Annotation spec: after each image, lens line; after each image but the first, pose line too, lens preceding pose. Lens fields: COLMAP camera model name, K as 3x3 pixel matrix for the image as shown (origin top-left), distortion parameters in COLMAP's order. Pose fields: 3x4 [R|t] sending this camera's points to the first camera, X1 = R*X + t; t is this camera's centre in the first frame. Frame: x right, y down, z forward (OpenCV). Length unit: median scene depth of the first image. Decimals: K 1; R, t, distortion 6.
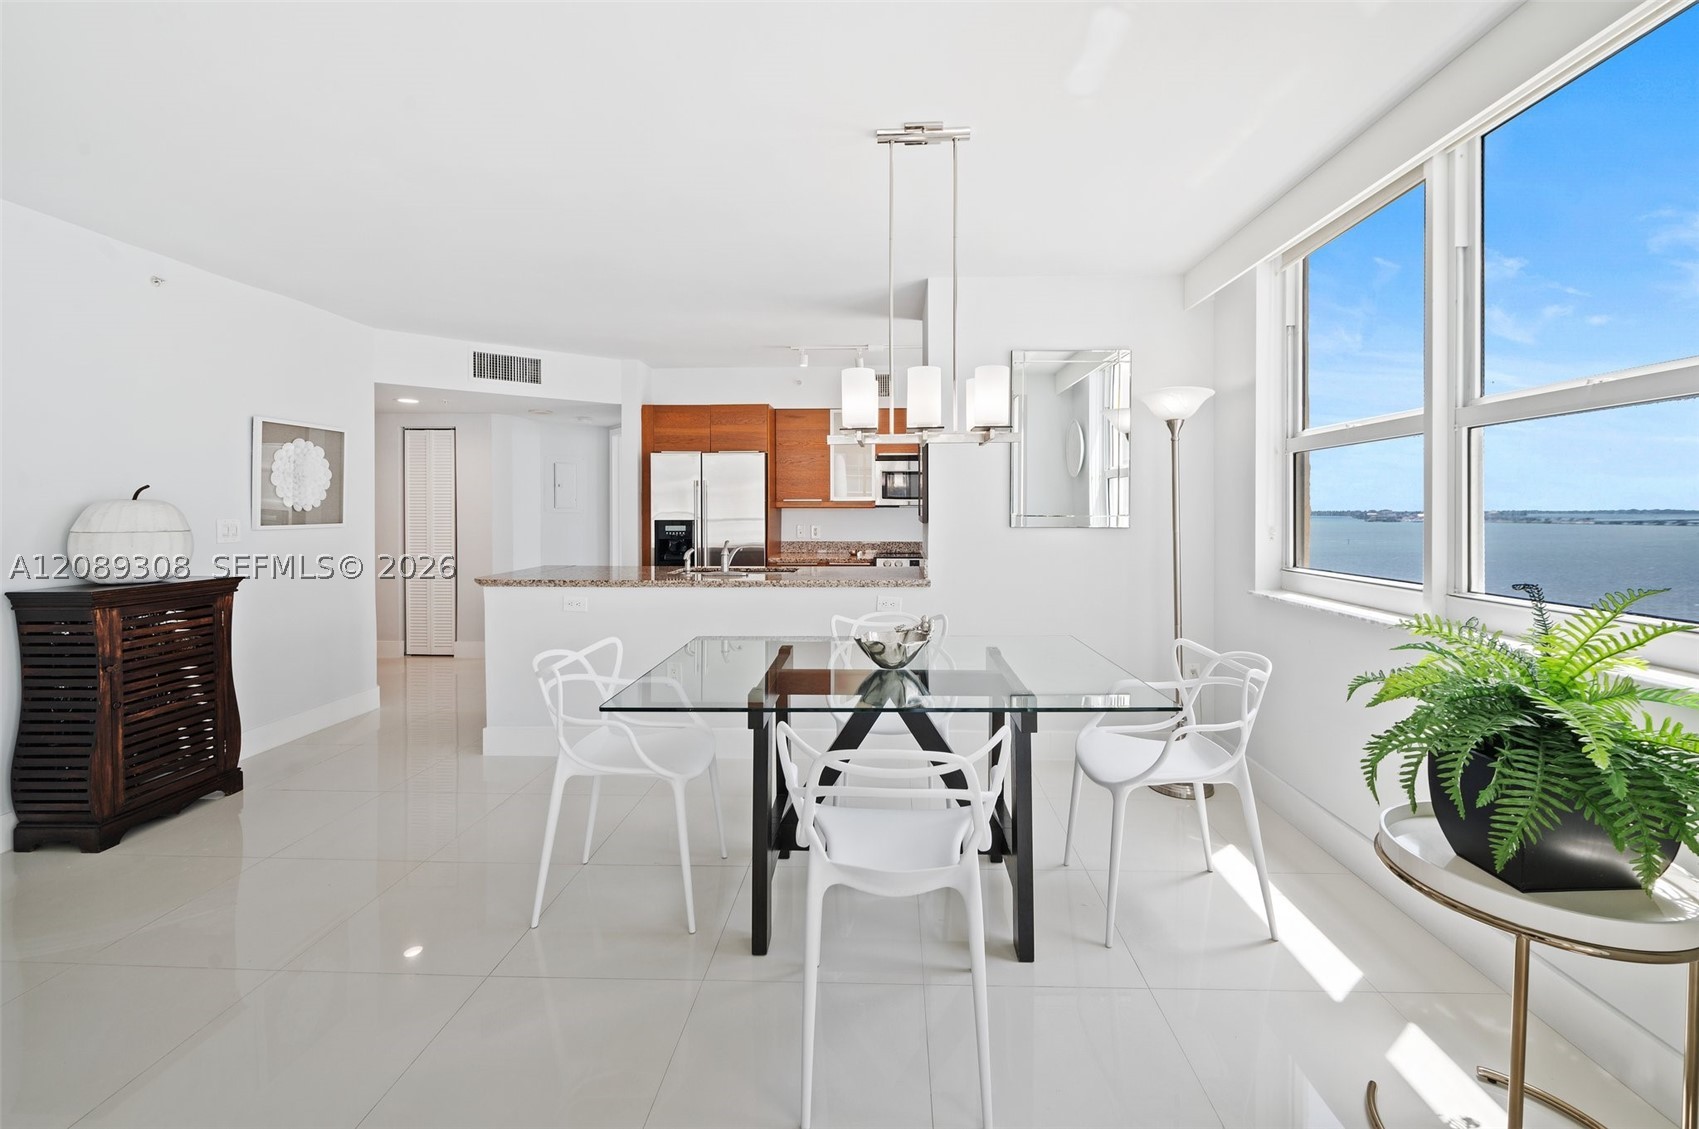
lens RADIAL K [[692.2, 0, 866.1], [0, 692.2, 502.4], [0, 0, 1]] dist [-0.003461, -0.000596]
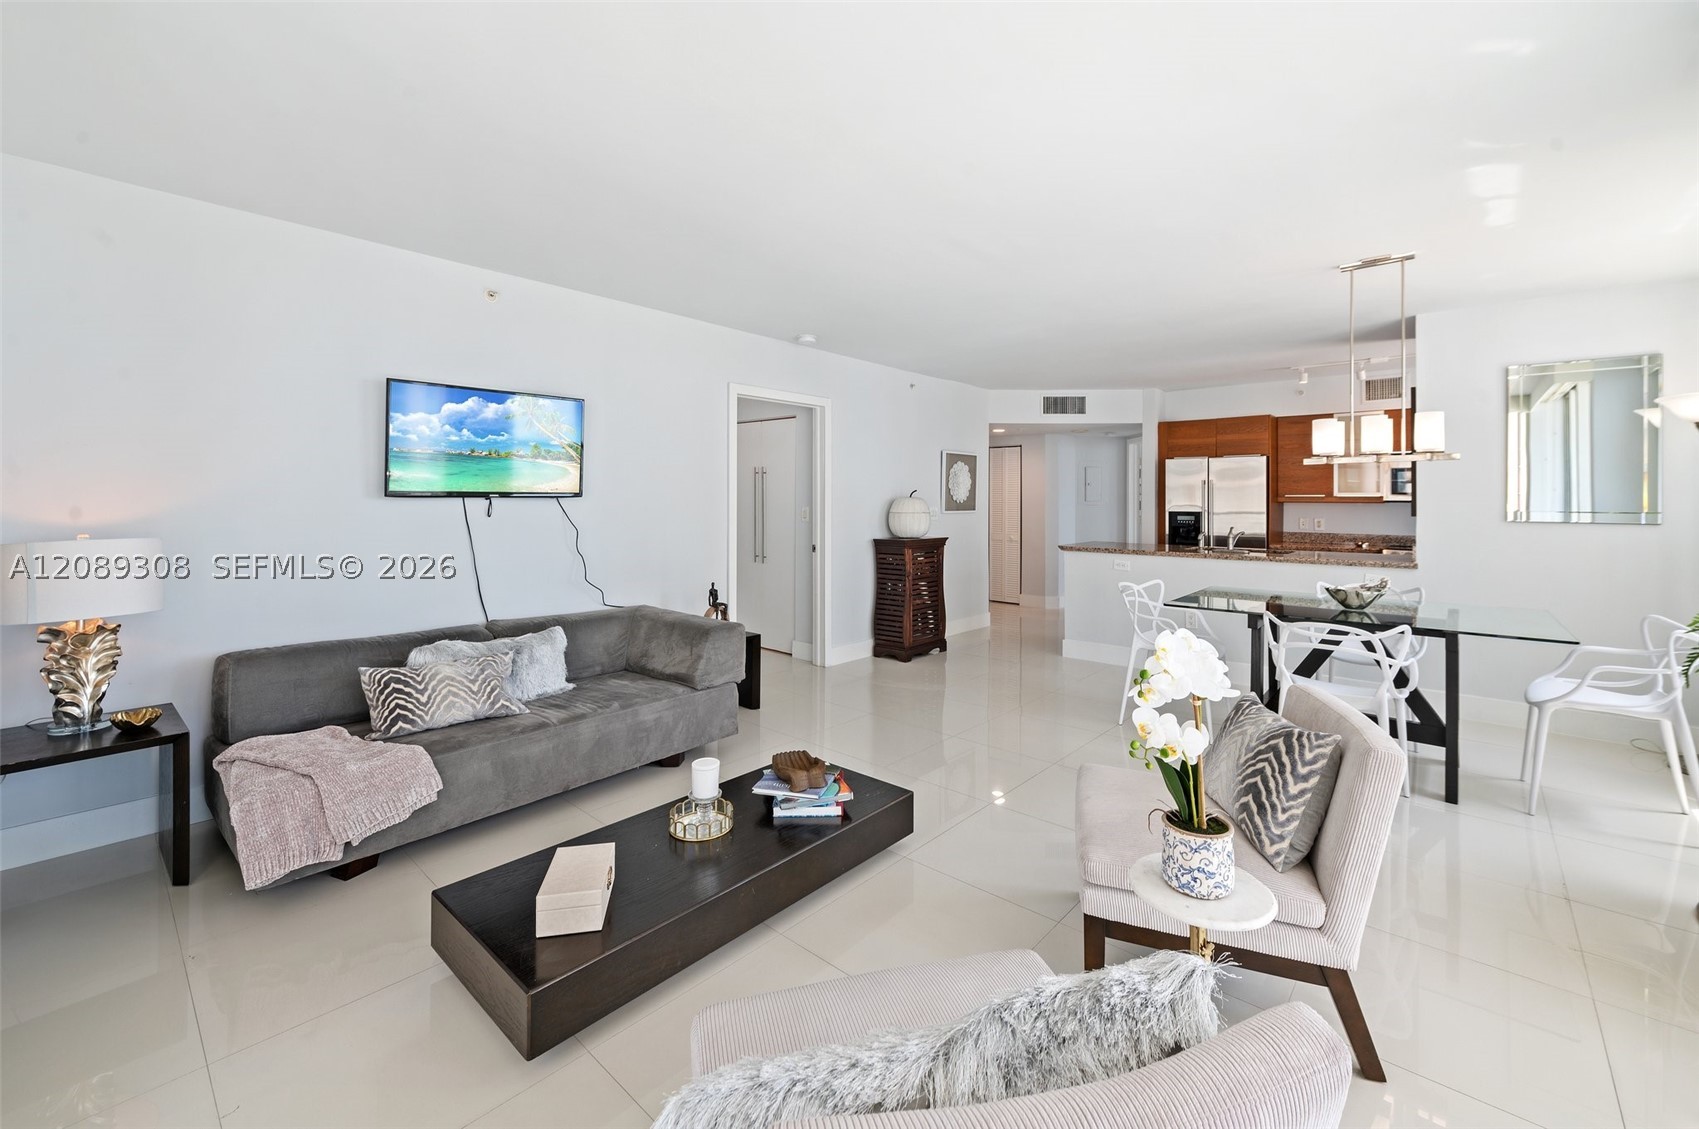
lens RADIAL K [[692.2, 0, 866.1], [0, 692.2, 502.4], [0, 0, 1]] dist [-0.003461, -0.000596]
pose [[0.778744, 0.005911, -0.627314, 0.075395], [0.001146, 0.999941, 0.010845, -0.006982], [0.627341, -0.009165, 0.778691, -0.423395]]
